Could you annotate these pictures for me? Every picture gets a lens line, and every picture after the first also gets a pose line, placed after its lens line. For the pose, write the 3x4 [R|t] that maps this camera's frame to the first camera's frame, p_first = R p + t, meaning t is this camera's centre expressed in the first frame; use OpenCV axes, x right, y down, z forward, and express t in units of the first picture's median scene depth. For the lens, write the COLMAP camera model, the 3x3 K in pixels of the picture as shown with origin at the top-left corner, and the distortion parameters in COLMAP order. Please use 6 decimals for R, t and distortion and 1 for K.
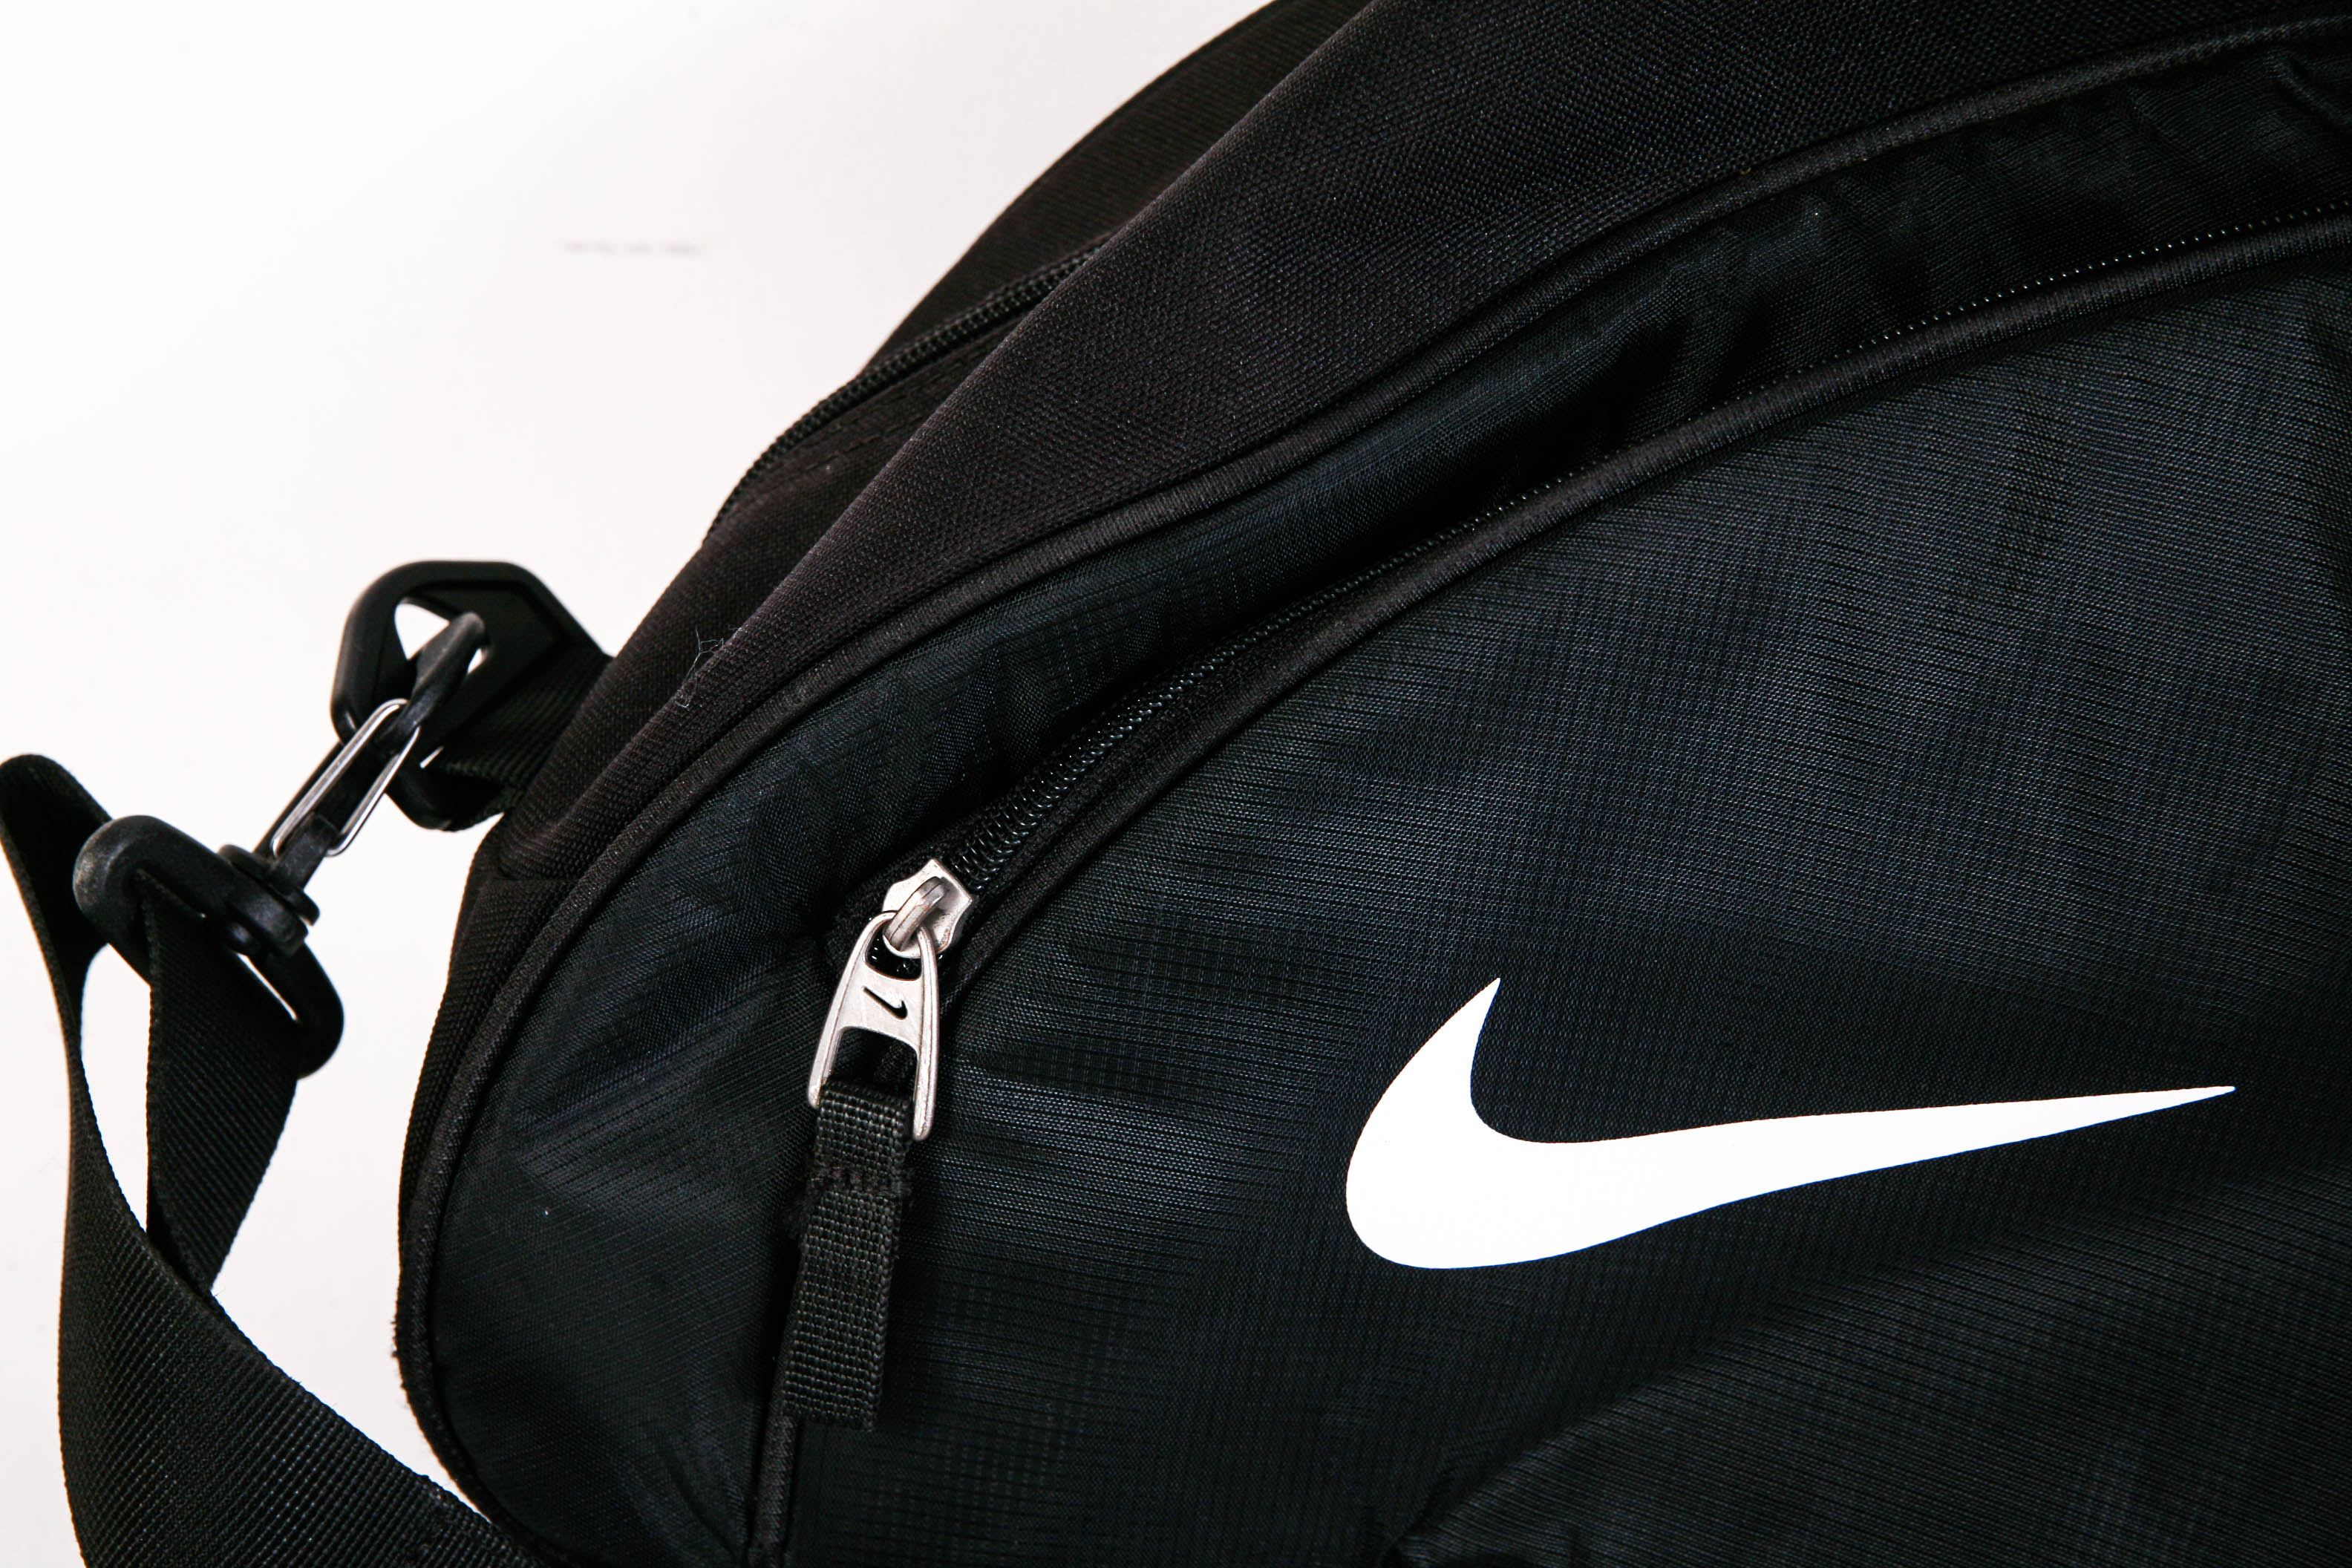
lens RADIAL K [[4740.4, 0, 1176.0], [0, 4740.4, 784.0], [0, 0, 1]] dist [0.091034, 1.009469]
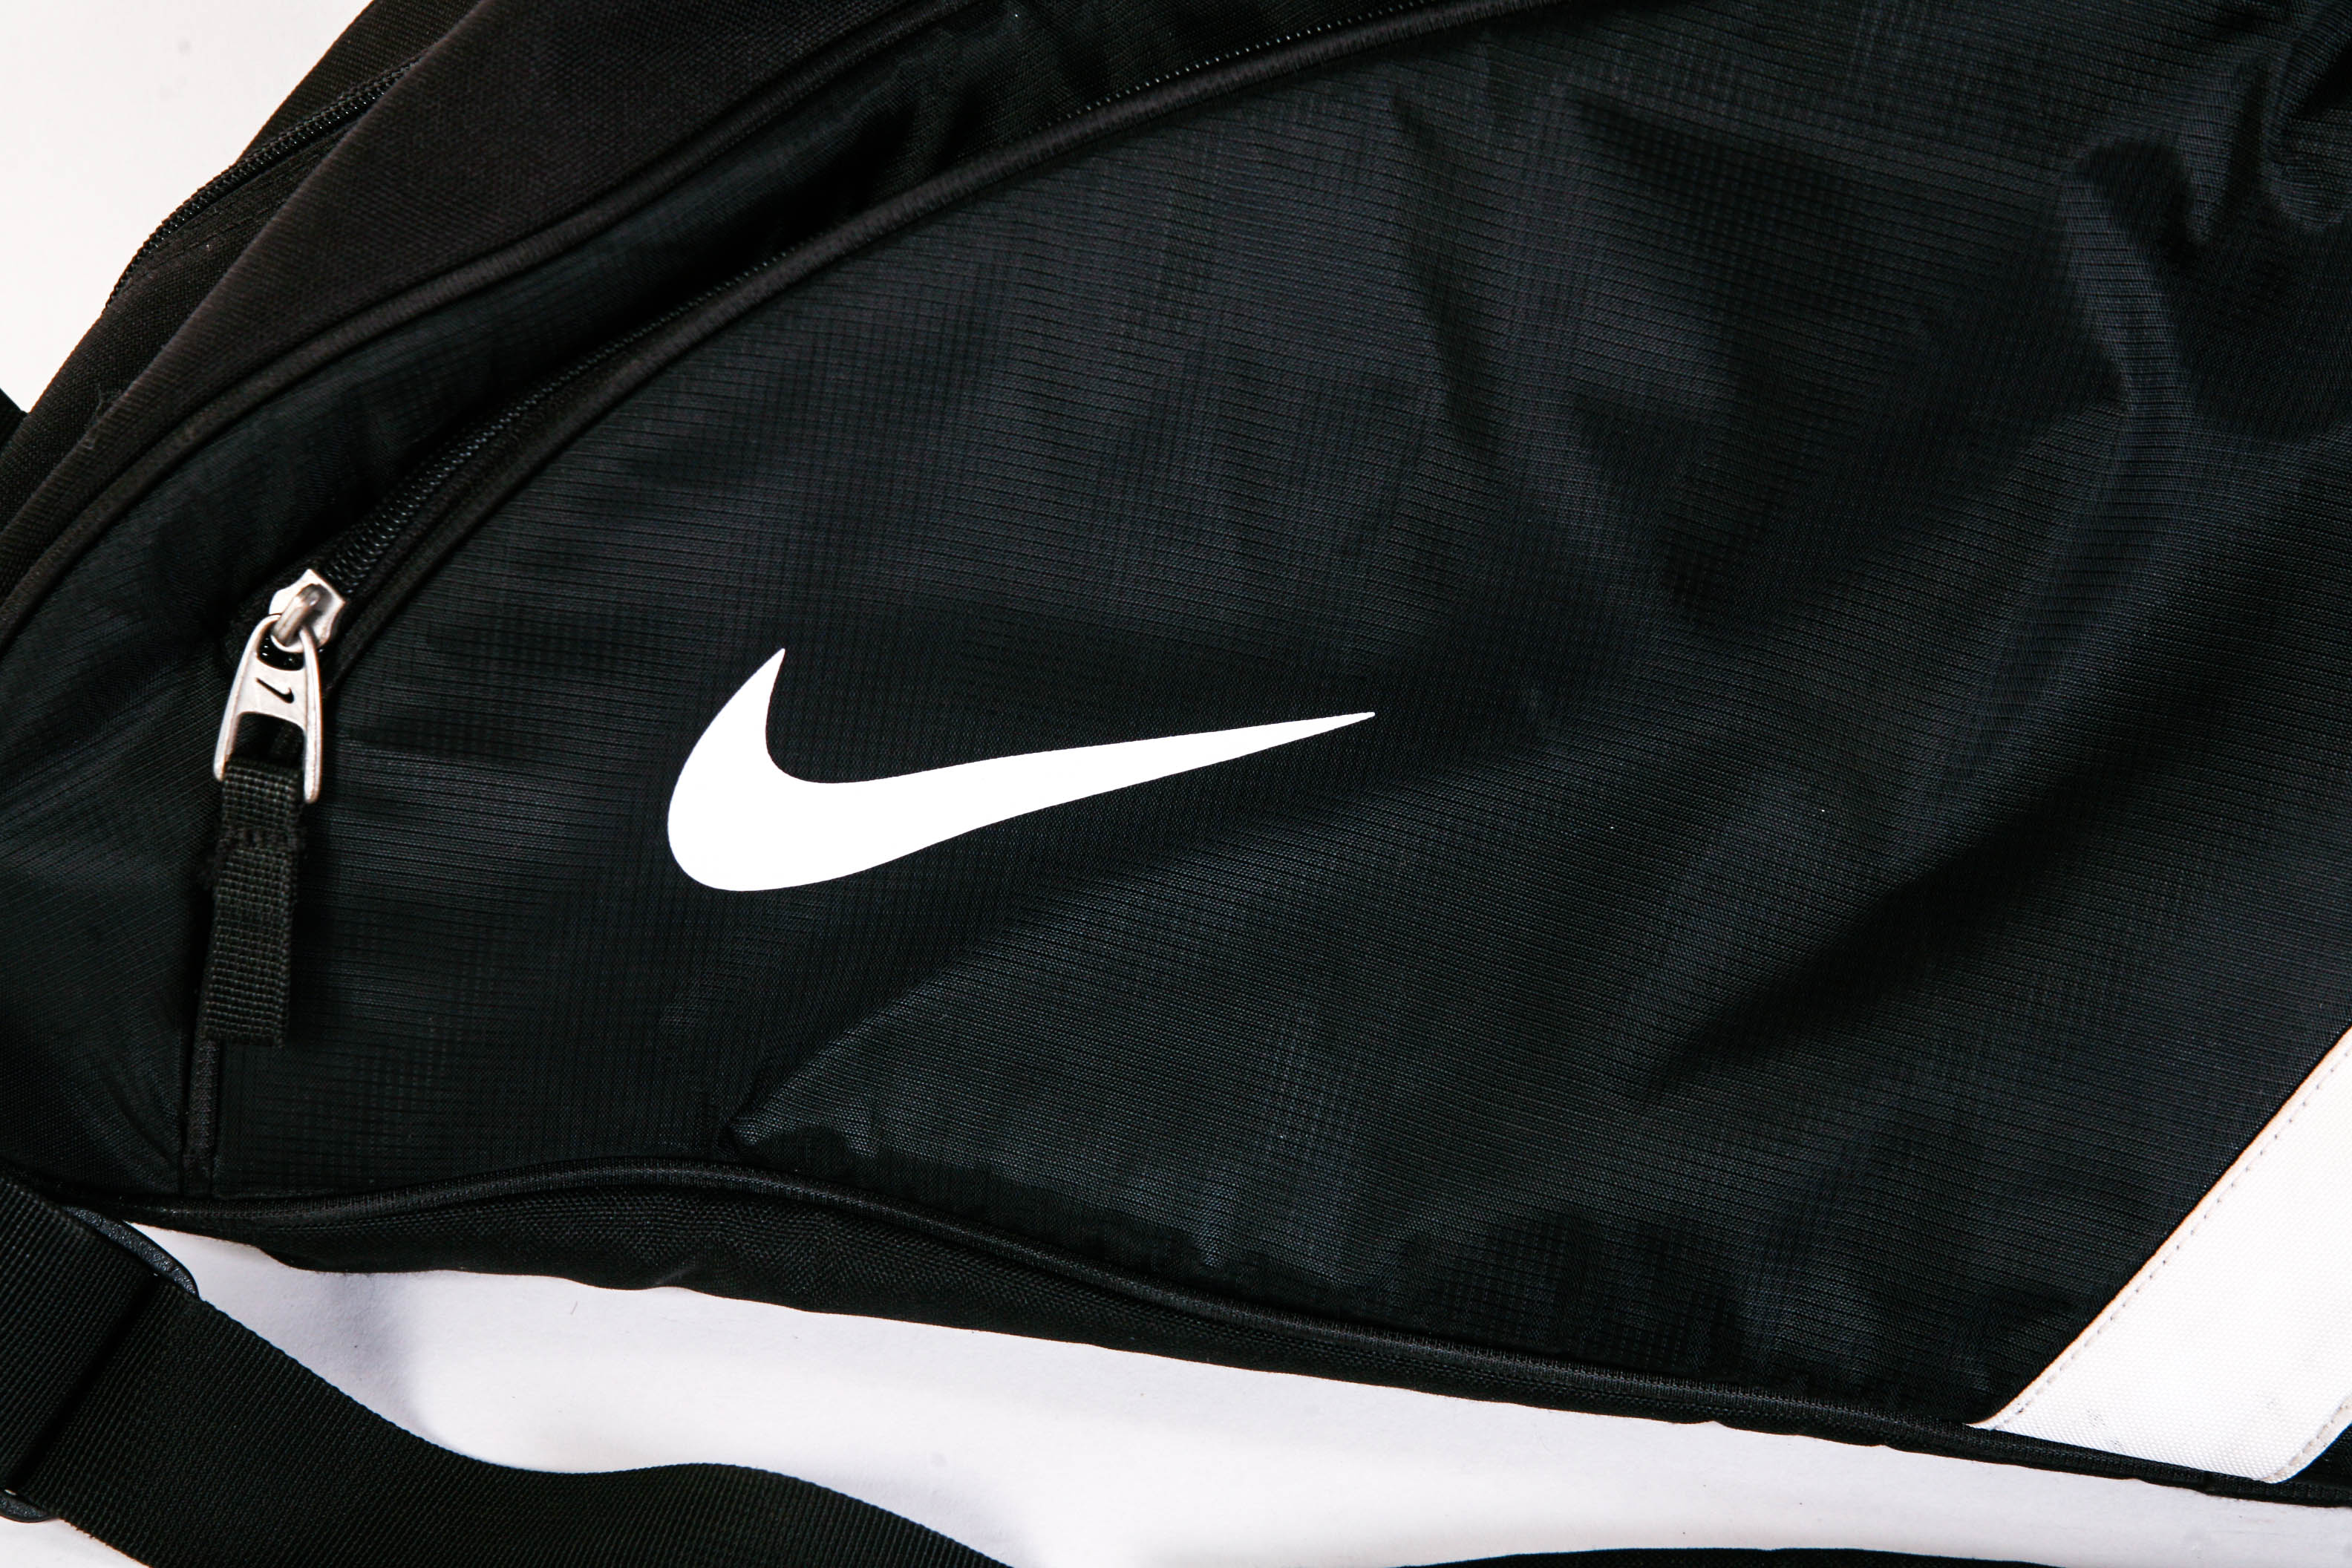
lens RADIAL K [[4740.4, 0, 1176.0], [0, 4740.4, 784.0], [0, 0, 1]] dist [0.091034, 1.009469]
pose [[0.993269, -0.042006, 0.107942, 0.034542], [0.037063, 0.998188, 0.047399, 0.021102], [-0.109738, -0.043080, 0.993027, -0.228425]]
